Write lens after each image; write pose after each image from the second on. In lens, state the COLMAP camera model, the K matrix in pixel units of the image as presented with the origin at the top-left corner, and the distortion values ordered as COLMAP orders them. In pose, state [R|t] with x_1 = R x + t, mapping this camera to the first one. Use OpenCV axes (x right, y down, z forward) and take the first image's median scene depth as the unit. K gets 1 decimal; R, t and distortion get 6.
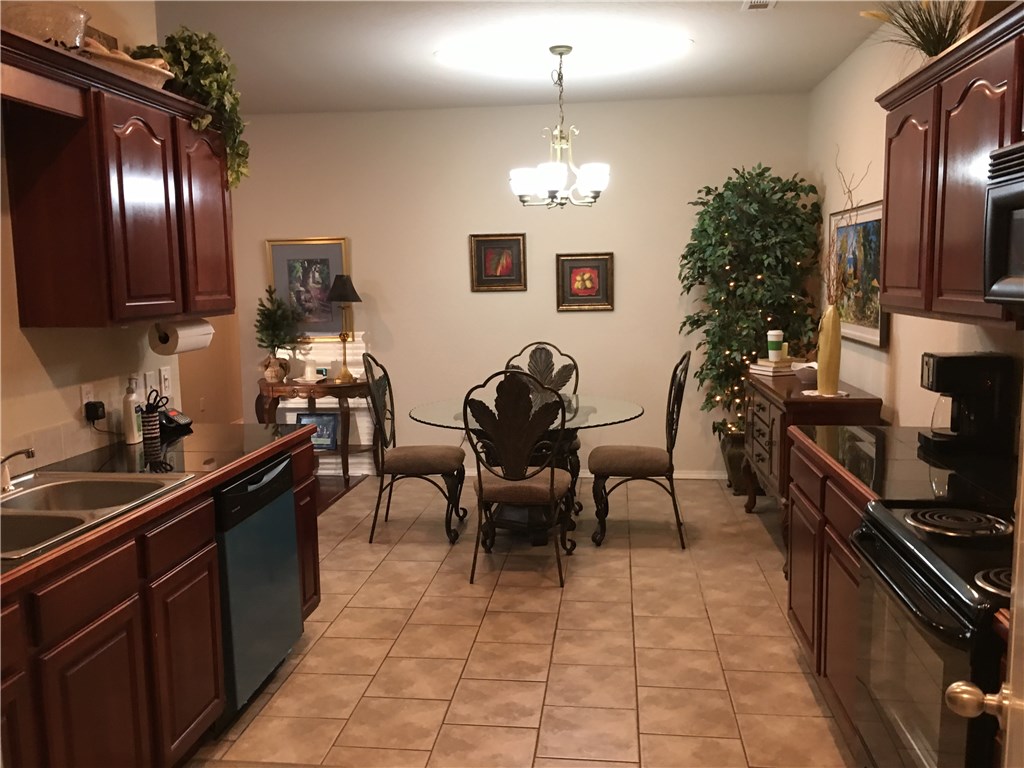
lens RADIAL K [[865.6, 0, 507.8], [0, 865.6, 383.8], [0, 0, 1]] dist [0.079319, -0.101337]
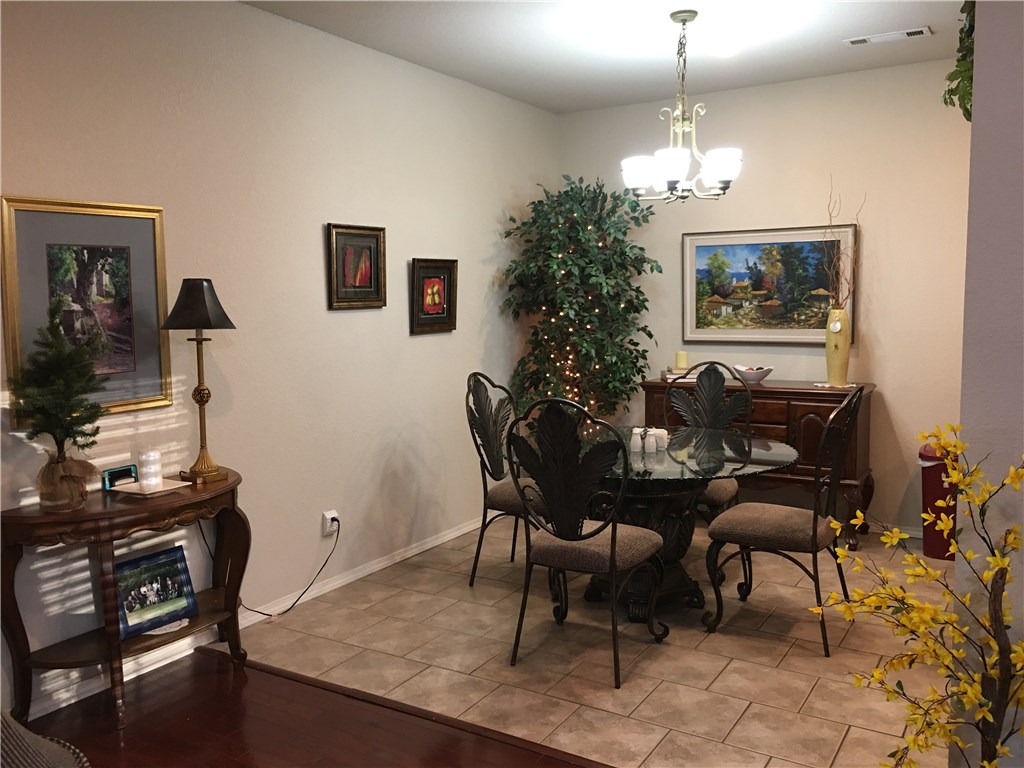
lens RADIAL K [[865.6, 0, 505.4], [0, 865.6, 383.1], [0, 0, 1]] dist [0.079319, -0.101337]
pose [[0.417578, -0.083130, 0.904830, -0.601877], [0.120774, 0.992048, 0.035406, -0.059064], [-0.900579, 0.094495, 0.424298, 0.615440]]
